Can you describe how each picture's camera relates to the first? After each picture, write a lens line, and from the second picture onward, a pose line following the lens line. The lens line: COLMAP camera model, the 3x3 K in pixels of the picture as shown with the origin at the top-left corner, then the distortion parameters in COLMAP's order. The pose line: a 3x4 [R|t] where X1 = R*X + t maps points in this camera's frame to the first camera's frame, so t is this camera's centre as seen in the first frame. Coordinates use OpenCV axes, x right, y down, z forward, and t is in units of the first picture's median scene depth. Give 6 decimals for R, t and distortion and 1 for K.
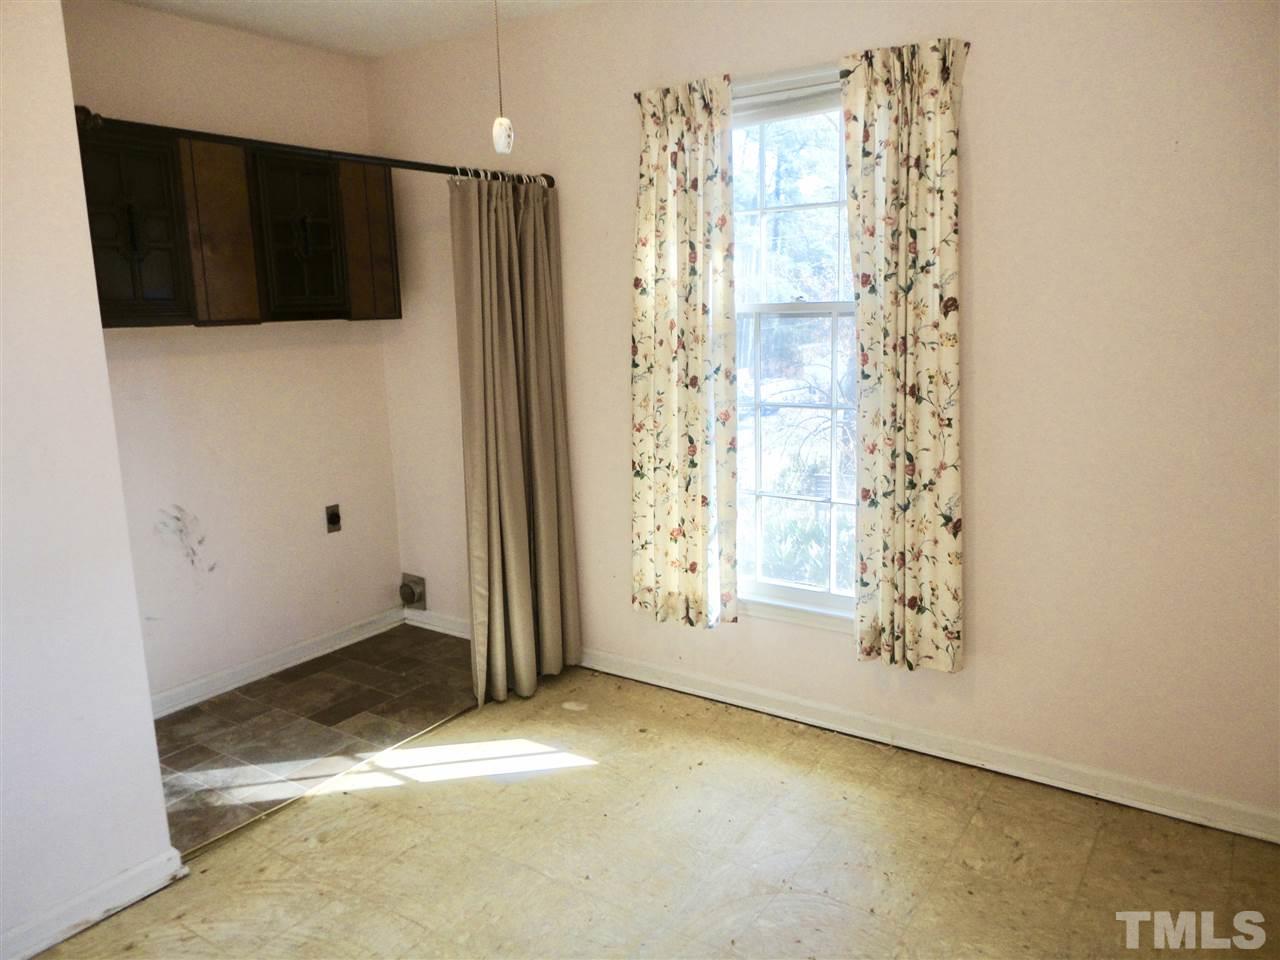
lens RADIAL K [[925.8, 0, 641.5], [0, 925.8, 478.0], [0, 0, 1]] dist [-0.007767, 0.005222]
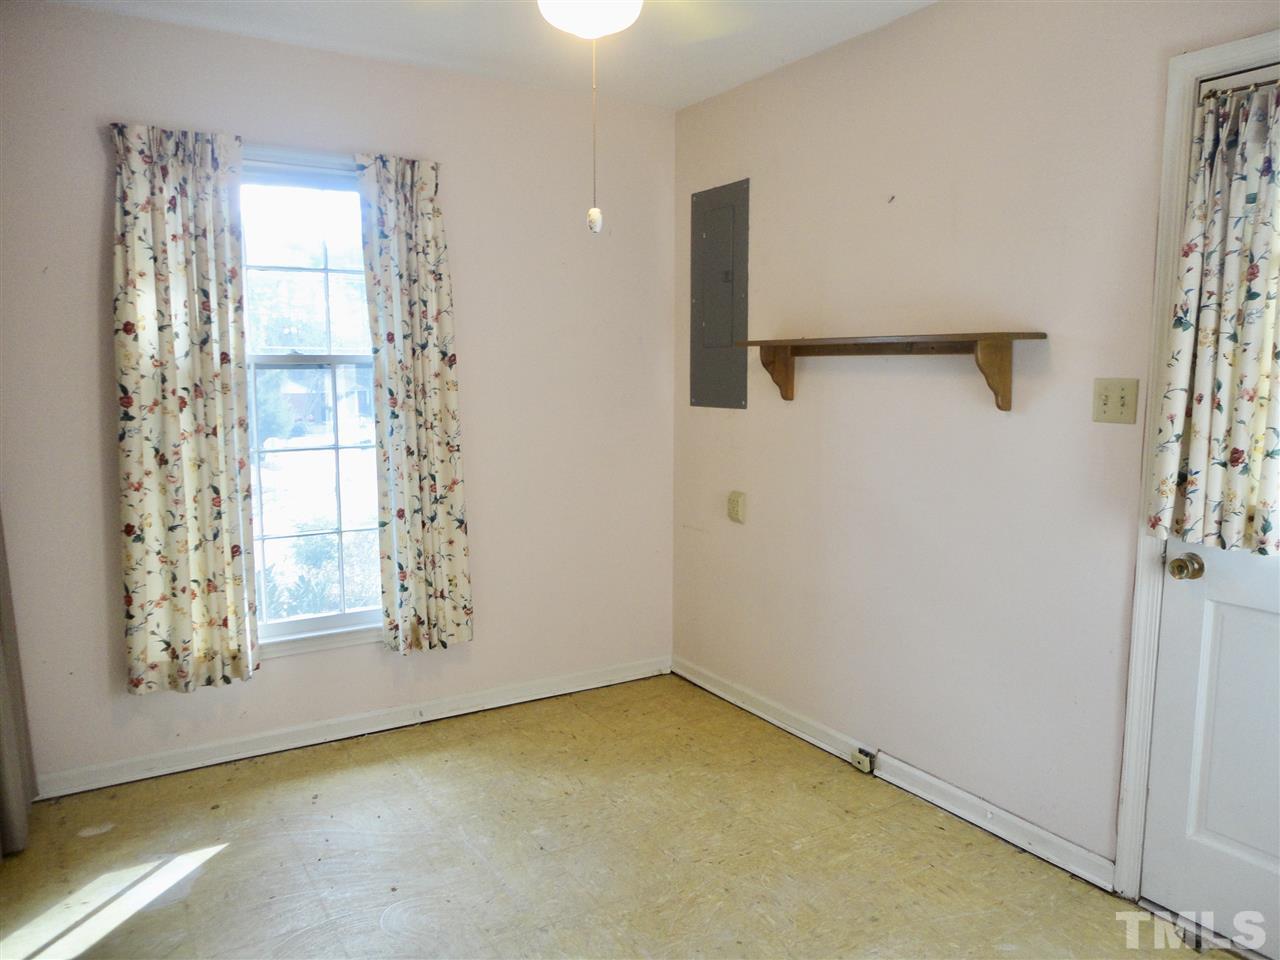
lens RADIAL K [[925.8, 0, 643.4], [0, 925.8, 480.1], [0, 0, 1]] dist [-0.007767, 0.005222]
pose [[0.398079, -0.086782, 0.913237, -0.722445], [0.158990, 0.986977, 0.024486, -0.005060], [-0.903469, 0.135448, 0.406692, 0.216958]]
